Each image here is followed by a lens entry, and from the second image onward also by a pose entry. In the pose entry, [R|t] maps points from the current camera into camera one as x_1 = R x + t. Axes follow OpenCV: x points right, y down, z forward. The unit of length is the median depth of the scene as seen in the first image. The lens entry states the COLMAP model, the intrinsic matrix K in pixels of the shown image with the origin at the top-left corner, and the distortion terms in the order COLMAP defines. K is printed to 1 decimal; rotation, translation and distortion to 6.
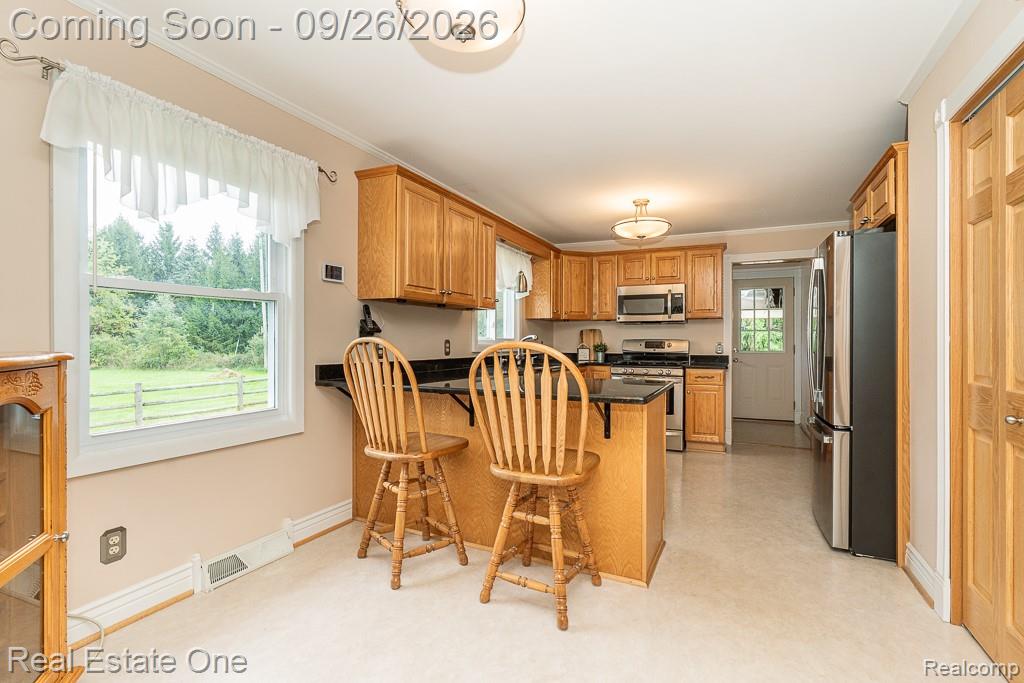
lens RADIAL K [[473.2, 0, 512.0], [0, 473.2, 341.5], [0, 0, 1]] dist [-0.001510, -0.000015]
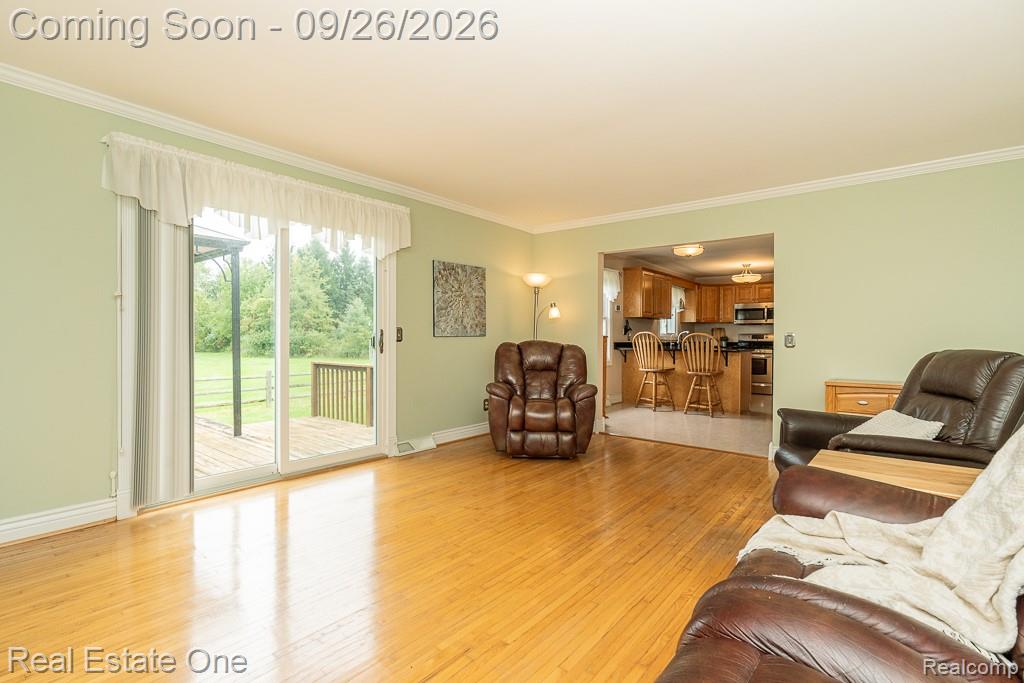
lens RADIAL K [[481.3, 0, 512.0], [0, 481.3, 341.5], [0, 0, 1]] dist [0.000600, 0.000071]
pose [[0.973551, 0.004536, -0.228426, -0.175756], [-0.002702, 0.999962, 0.008341, 0.011914], [0.228455, -0.007503, 0.973526, -0.939129]]
